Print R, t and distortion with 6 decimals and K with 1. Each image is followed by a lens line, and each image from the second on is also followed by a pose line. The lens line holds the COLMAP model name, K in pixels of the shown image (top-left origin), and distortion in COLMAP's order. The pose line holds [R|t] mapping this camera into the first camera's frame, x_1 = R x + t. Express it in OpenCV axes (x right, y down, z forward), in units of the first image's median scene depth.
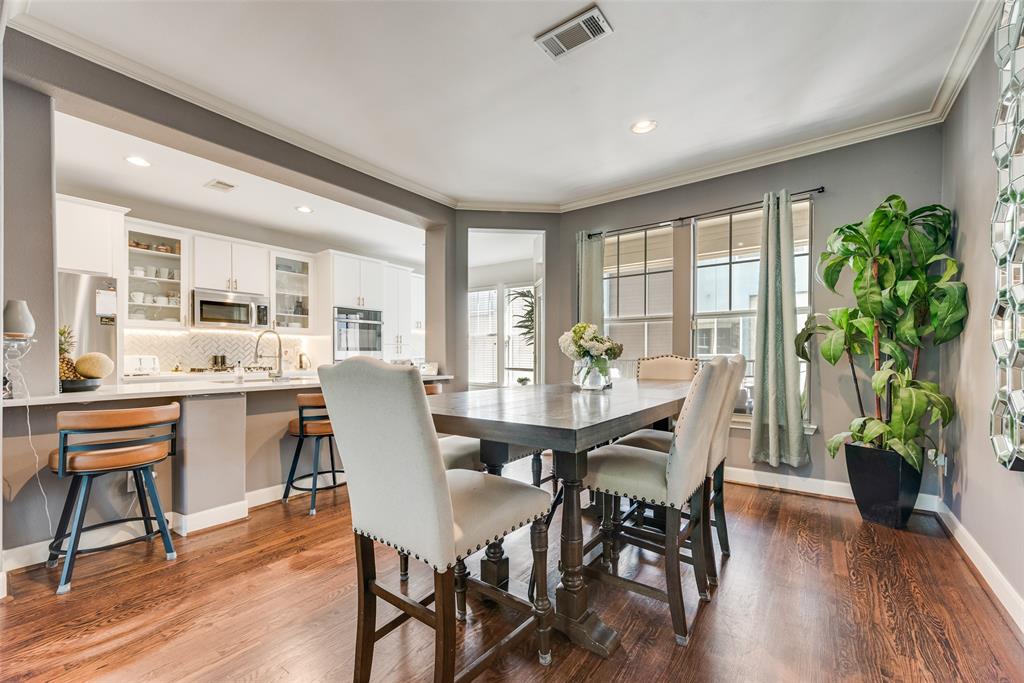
lens RADIAL K [[417.7, 0, 514.4], [0, 417.7, 356.4], [0, 0, 1]] dist [0.010703, -0.003024]
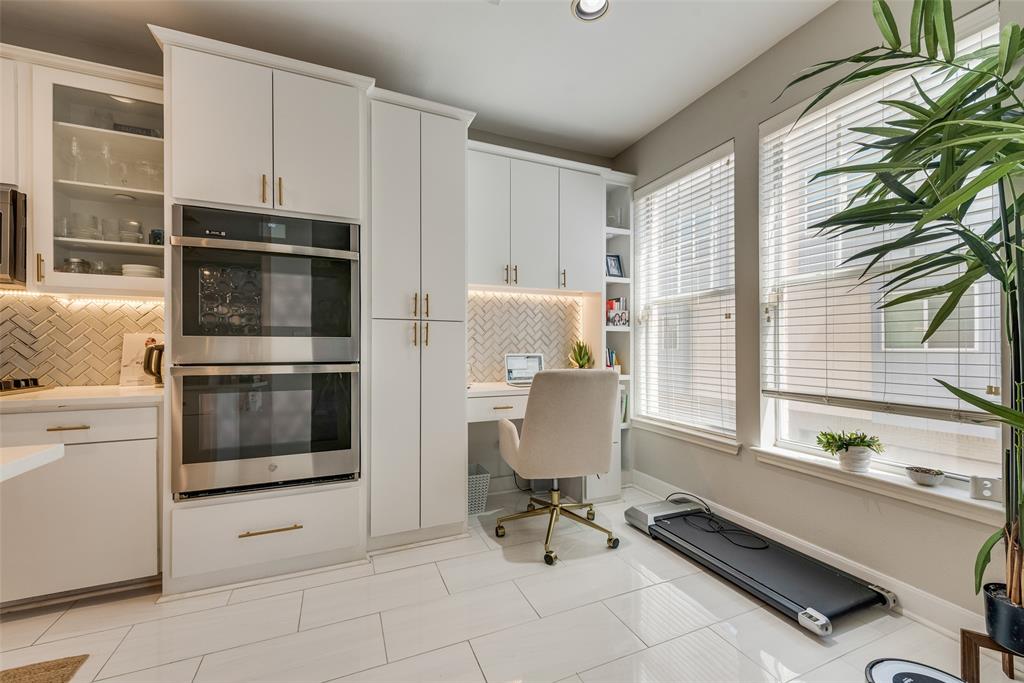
lens RADIAL K [[403.0, 0, 519.7], [0, 403.0, 348.6], [0, 0, 1]] dist [0.012320, -0.003624]
pose [[0.859745, -0.002518, -0.510718, -0.043208], [-0.001286, 0.999974, -0.007093, -0.002776], [0.510722, 0.006755, 0.859719, 1.112131]]
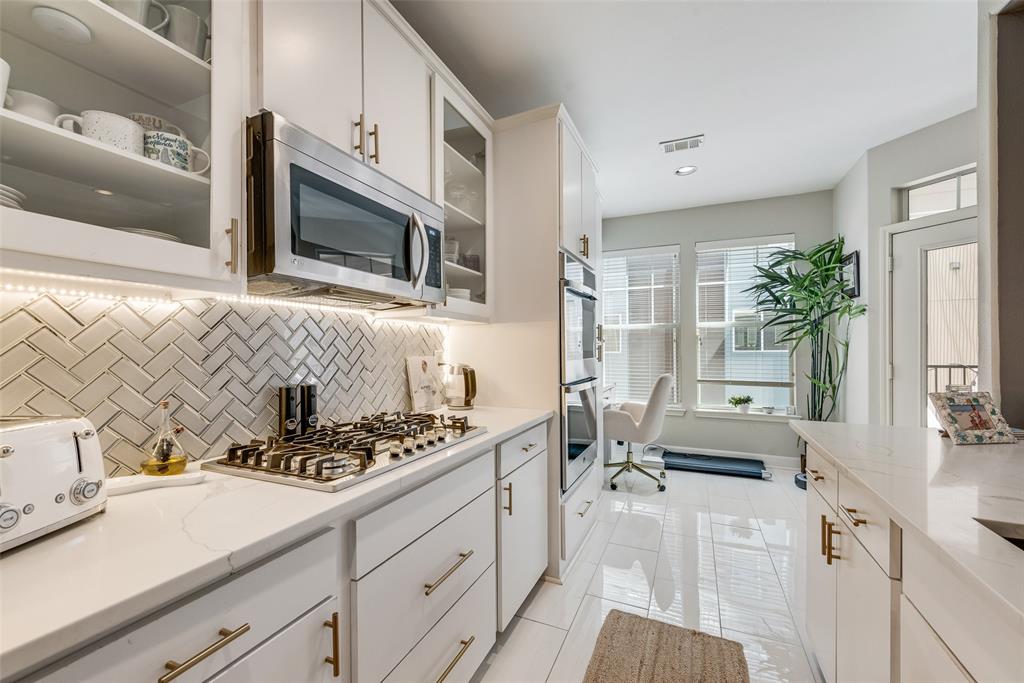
lens RADIAL K [[417.7, 0, 509.6], [0, 417.7, 349.1], [0, 0, 1]] dist [0.010703, -0.003024]
pose [[0.977465, -0.008127, 0.210939, -0.724398], [0.009528, 0.999939, -0.005624, -0.029925], [-0.210880, 0.007507, 0.977483, 0.795794]]
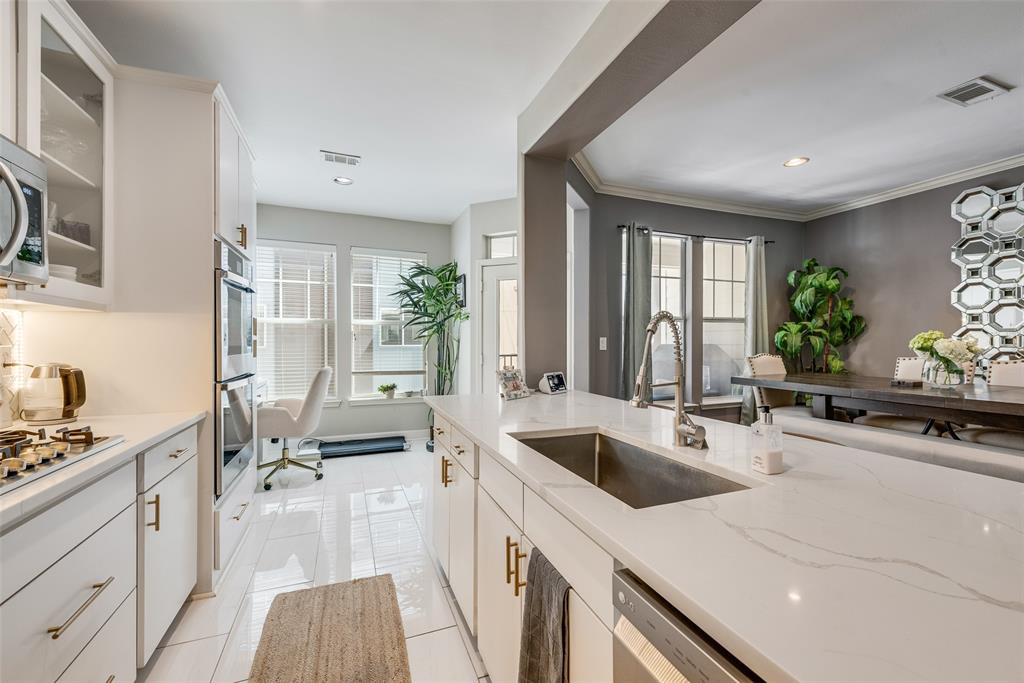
lens RADIAL K [[417.7, 0, 514.4], [0, 417.7, 339.5], [0, 0, 1]] dist [0.010703, -0.003024]
pose [[0.525439, 0.002219, 0.850829, -0.782966], [0.008375, 0.999935, -0.007780, -0.030687], [-0.850790, 0.011214, 0.525386, 0.741994]]
